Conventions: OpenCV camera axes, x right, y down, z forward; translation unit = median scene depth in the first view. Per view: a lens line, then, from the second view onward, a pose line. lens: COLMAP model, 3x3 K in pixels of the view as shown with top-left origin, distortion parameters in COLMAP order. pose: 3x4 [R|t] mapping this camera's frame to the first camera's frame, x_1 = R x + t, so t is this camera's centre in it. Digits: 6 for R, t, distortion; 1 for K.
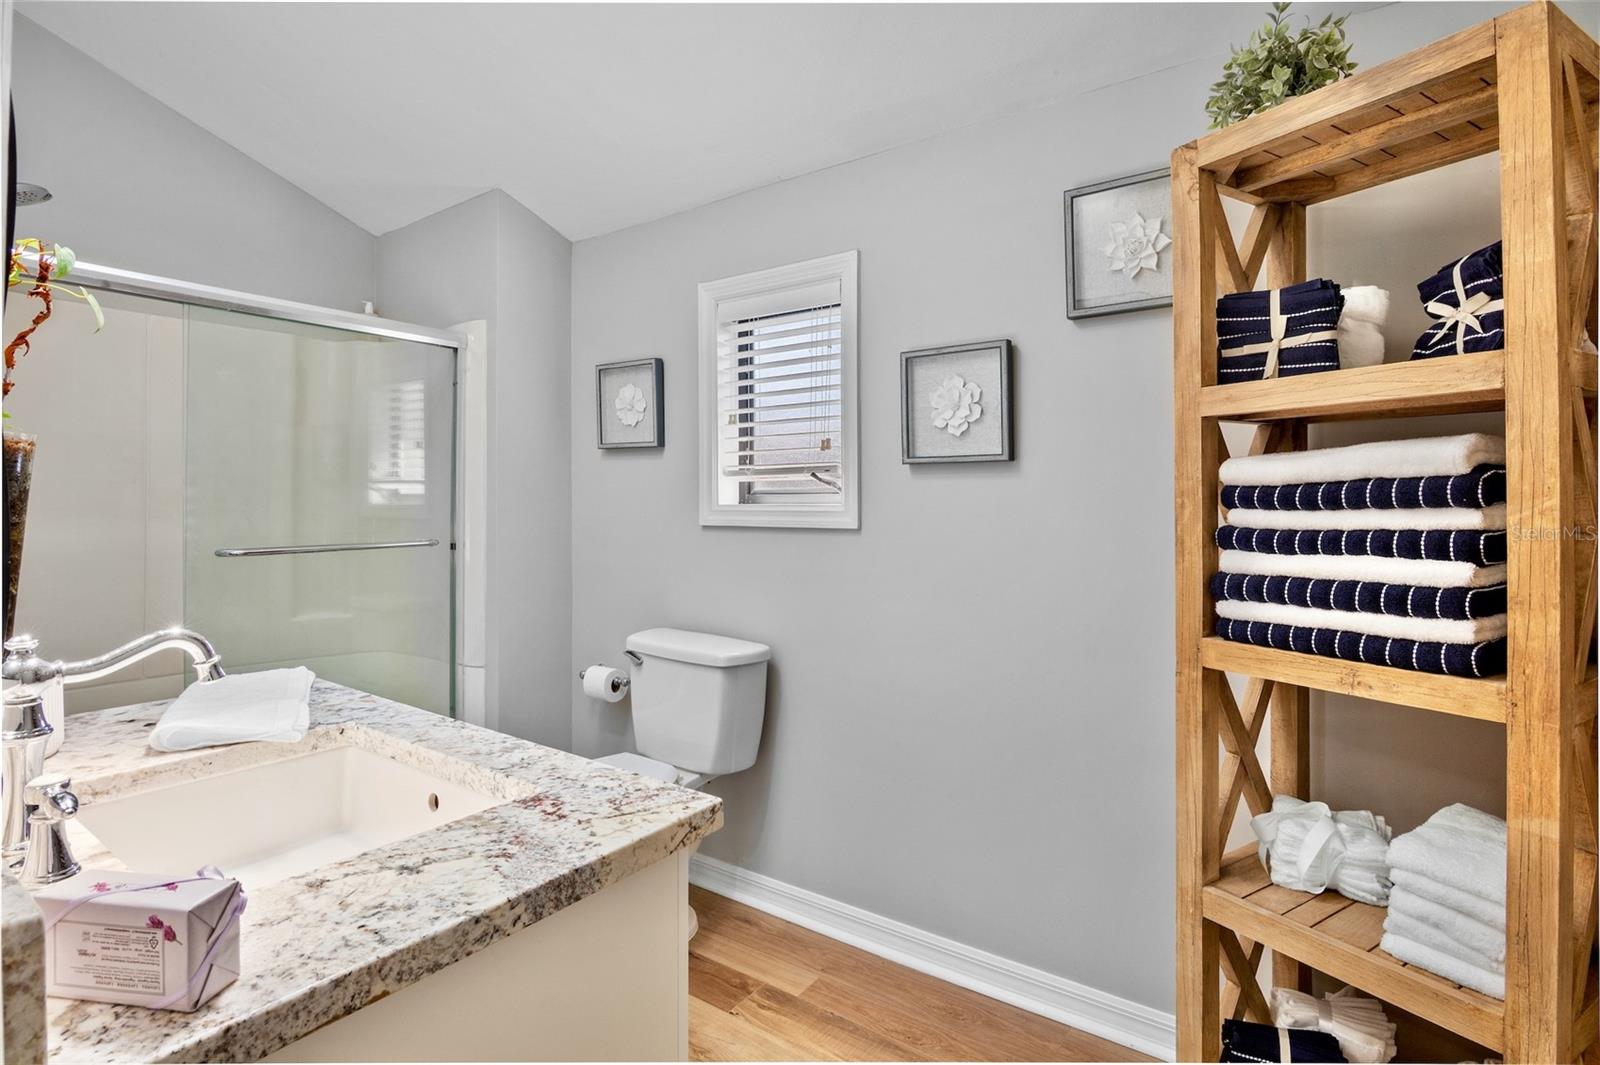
lens RADIAL K [[786.4, 0, 799.1], [0, 786.4, 498.5], [0, 0, 1]] dist [-0.001783, -0.000630]
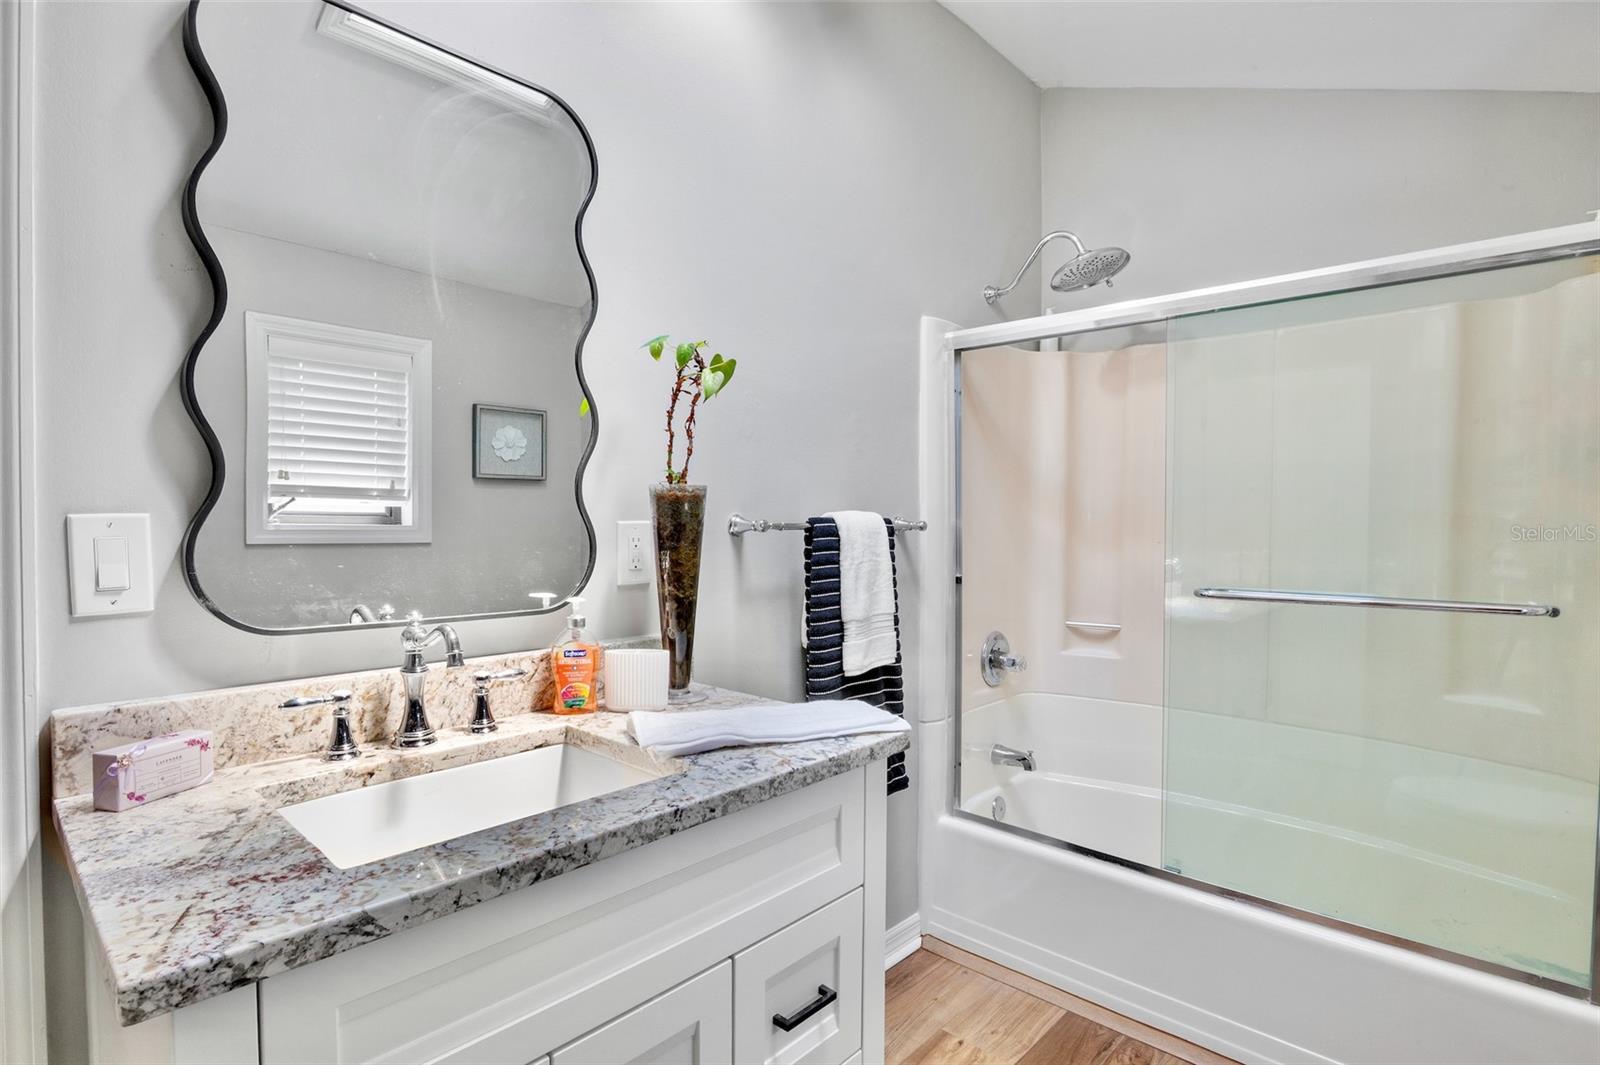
lens RADIAL K [[788.2, 0, 800.0], [0, 788.2, 532.5], [0, 0, 1]] dist [-0.003037, -0.001324]
pose [[-0.128247, 0.016164, -0.991611, 0.593565], [-0.009375, 0.999803, 0.017511, -0.042602], [0.991698, 0.011542, -0.128070, 1.967952]]
